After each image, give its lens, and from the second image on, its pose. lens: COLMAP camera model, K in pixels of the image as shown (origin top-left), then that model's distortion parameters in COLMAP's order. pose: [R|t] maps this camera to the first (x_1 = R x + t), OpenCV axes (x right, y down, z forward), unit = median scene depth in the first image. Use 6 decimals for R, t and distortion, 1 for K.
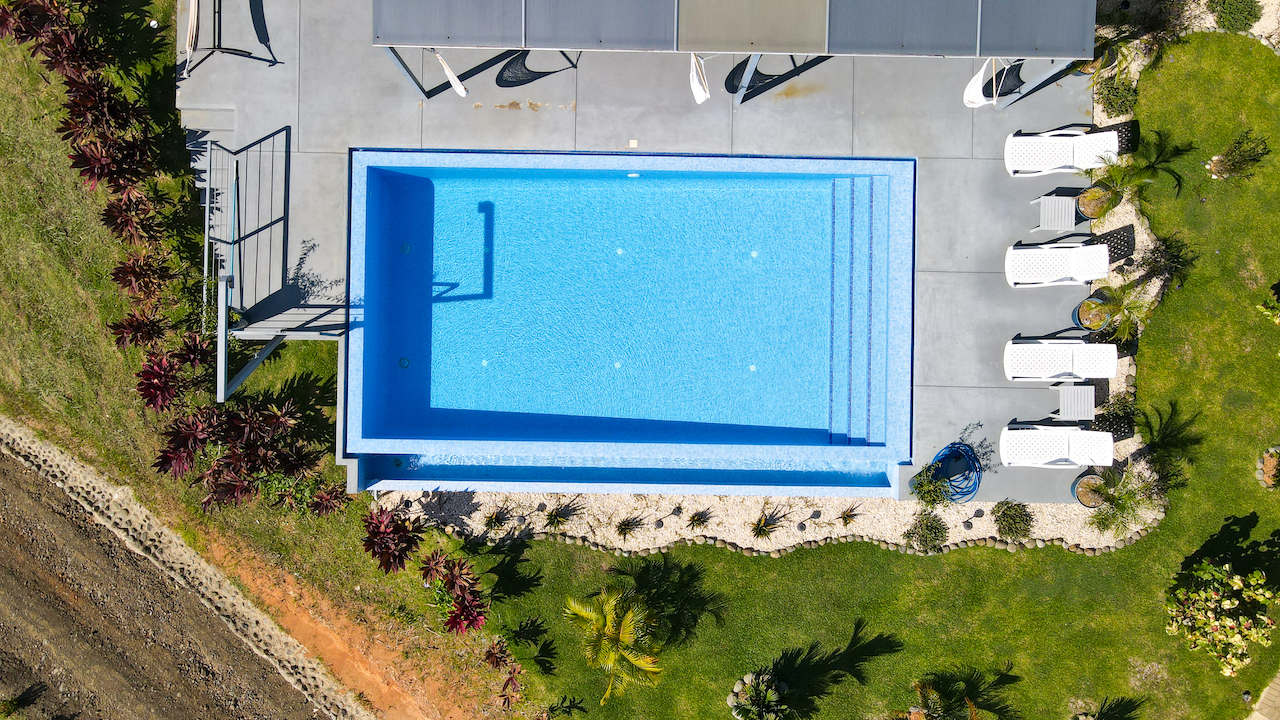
lens RADIAL K [[957.0, 0, 640.0], [0, 957.0, 360.0], [0, 0, 1]] dist [0.001058, 0.041807]
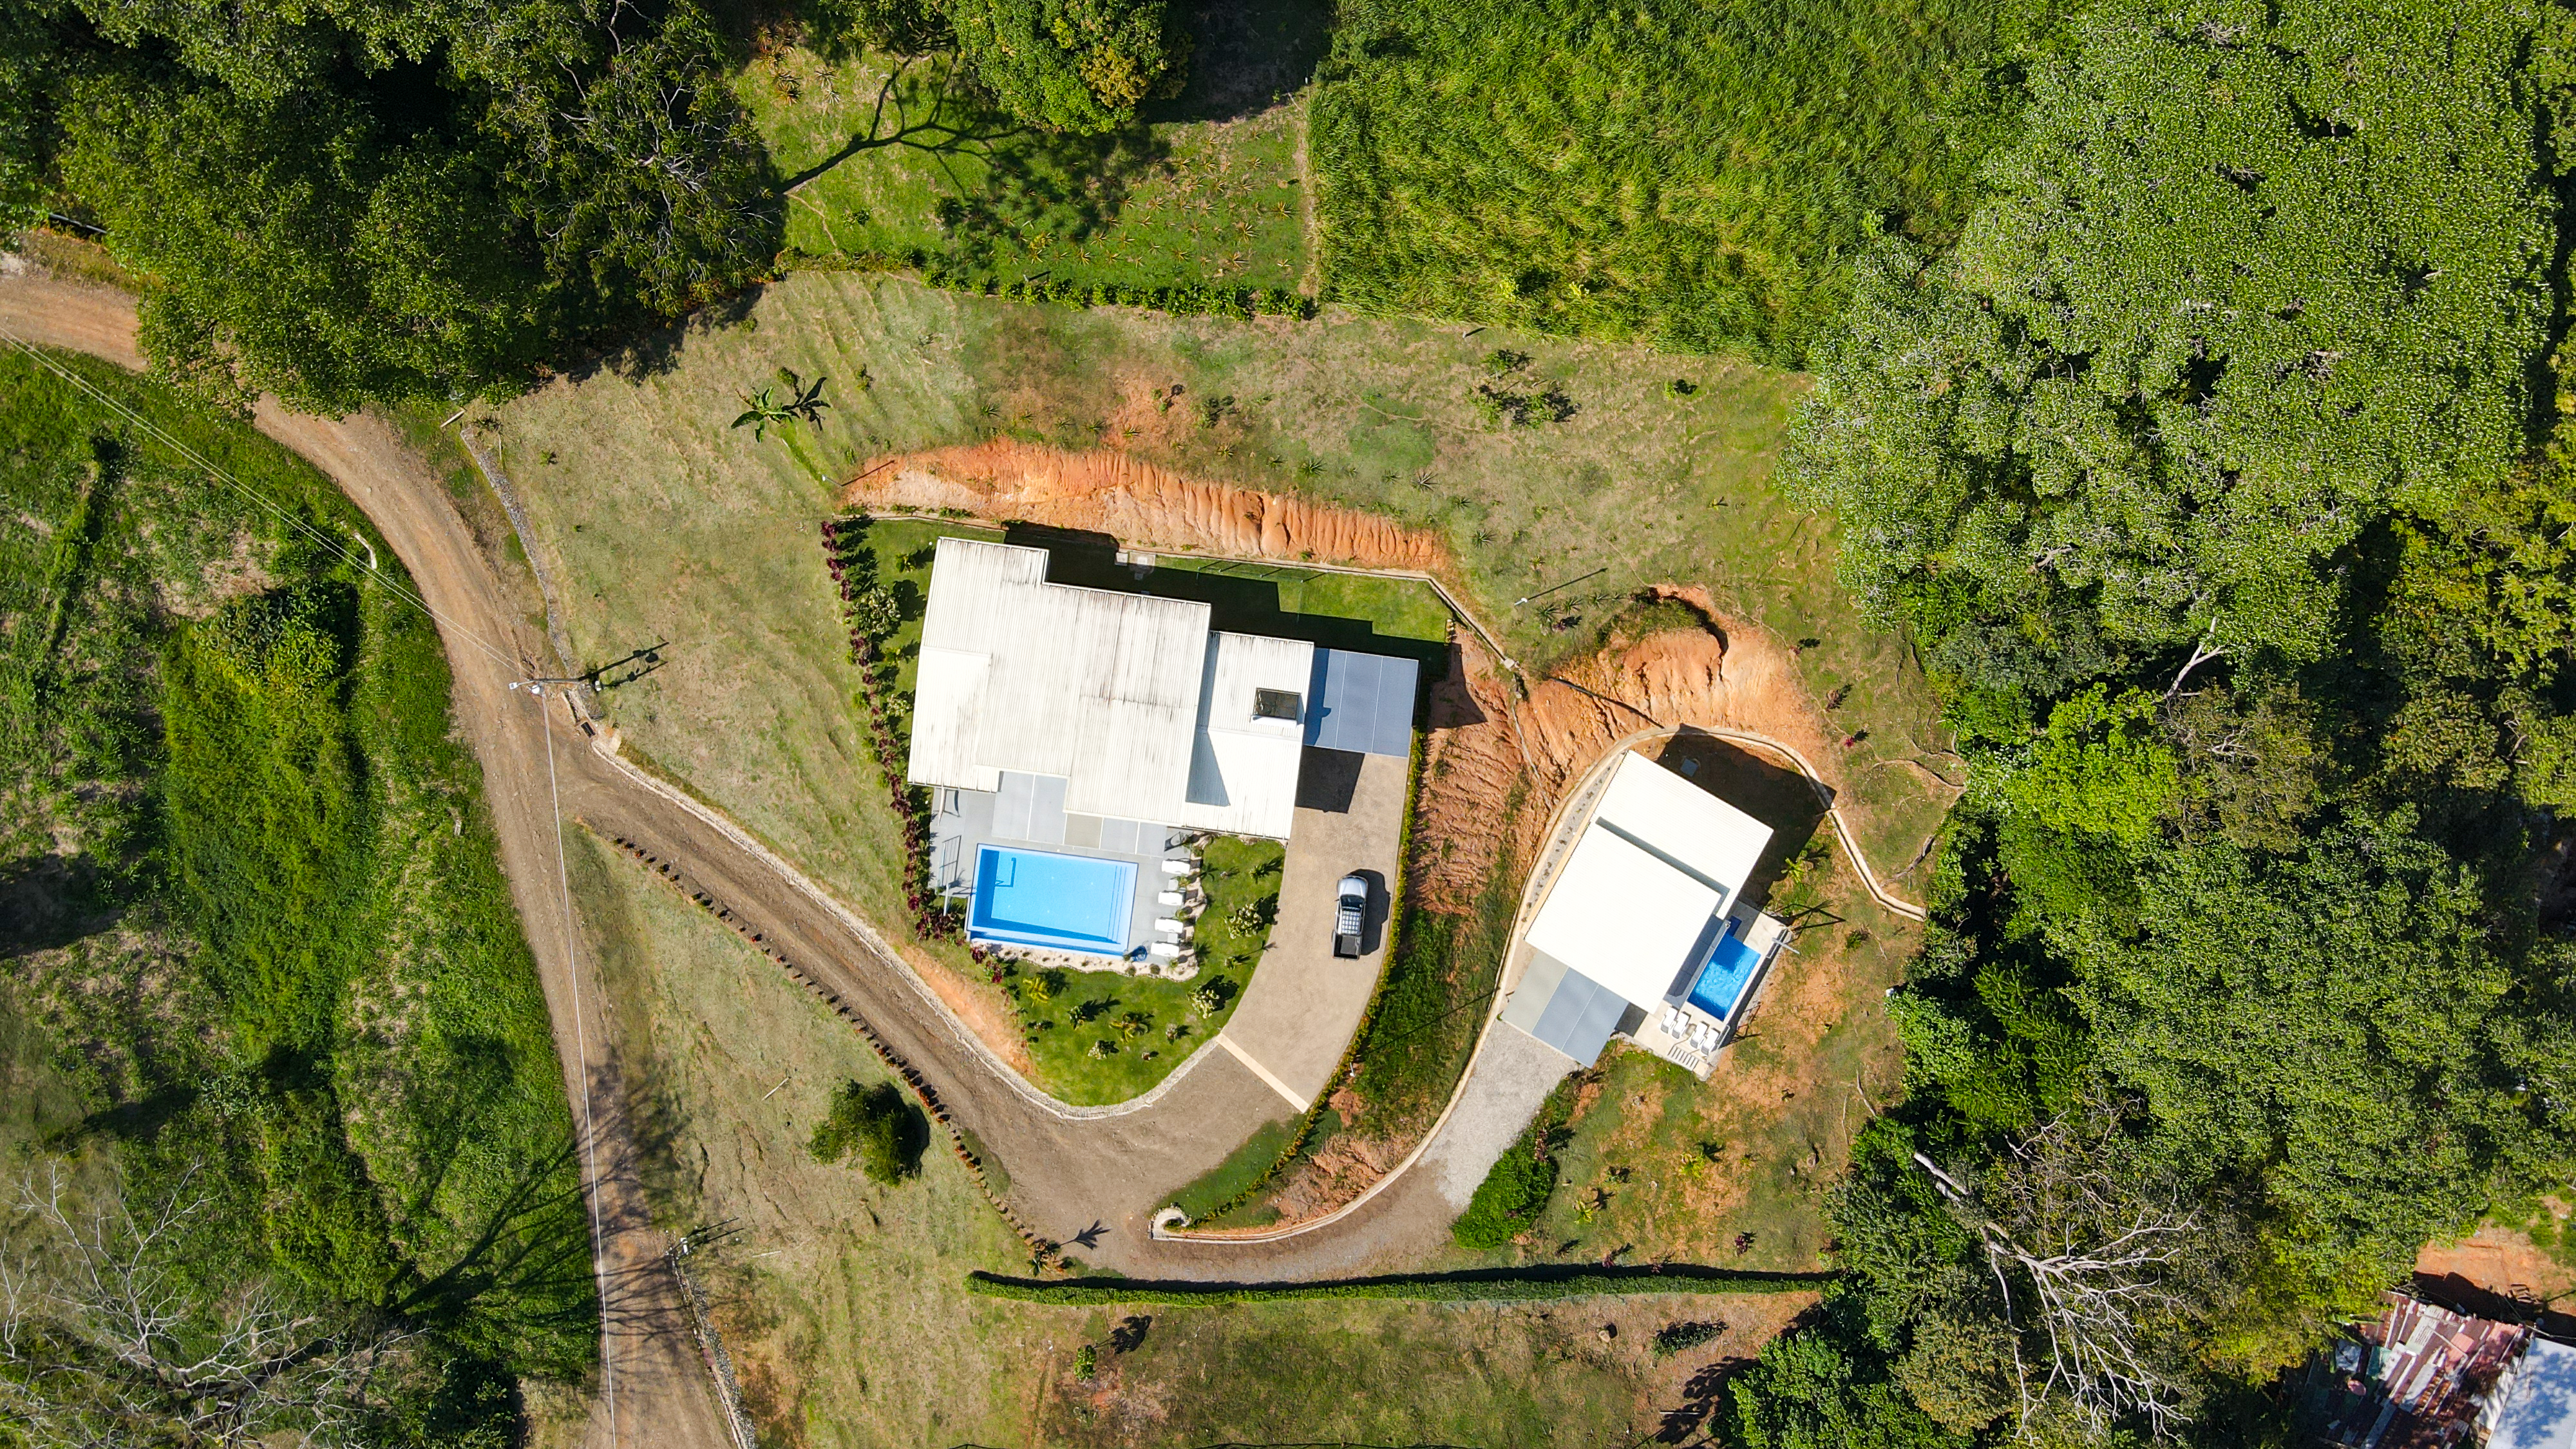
lens RADIAL K [[1926.0, 0, 1288.0], [0, 1926.0, 724.5], [0, 0, 1]] dist [0.001058, 0.041807]
pose [[0.994197, 0.107168, -0.009333, 0.825623], [-0.107070, 0.994197, 0.010445, -0.829027], [0.010398, -0.009385, 0.999902, -5.885845]]
